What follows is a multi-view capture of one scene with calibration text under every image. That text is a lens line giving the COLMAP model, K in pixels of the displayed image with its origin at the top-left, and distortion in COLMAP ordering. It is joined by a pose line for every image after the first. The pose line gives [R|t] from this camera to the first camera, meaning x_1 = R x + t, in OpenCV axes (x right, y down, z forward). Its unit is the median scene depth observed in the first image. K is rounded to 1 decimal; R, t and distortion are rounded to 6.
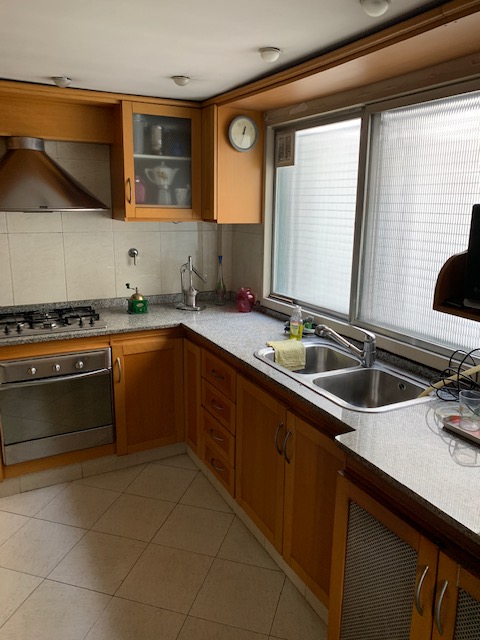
lens RADIAL K [[493.3, 0, 239.5], [0, 493.3, 315.3], [0, 0, 1]] dist [0.031191, -0.041408]
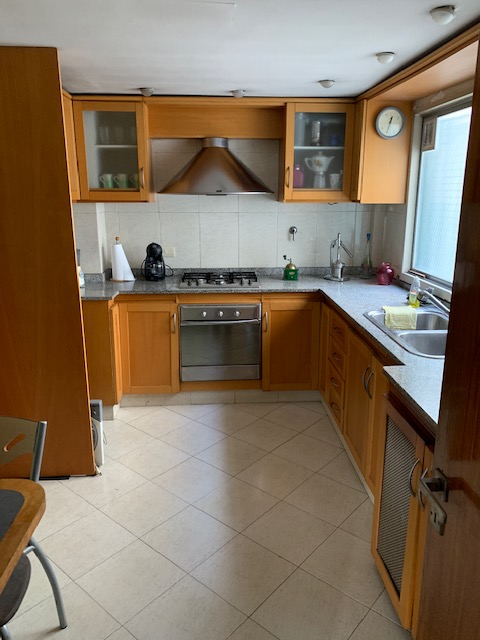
lens RADIAL K [[493.3, 0, 242.6], [0, 493.3, 322.2], [0, 0, 1]] dist [0.031191, -0.041408]
pose [[0.911785, 0.092779, -0.400051, 0.198018], [-0.079612, 0.995599, 0.049448, 0.053697], [0.402878, -0.013237, 0.915158, -0.167837]]
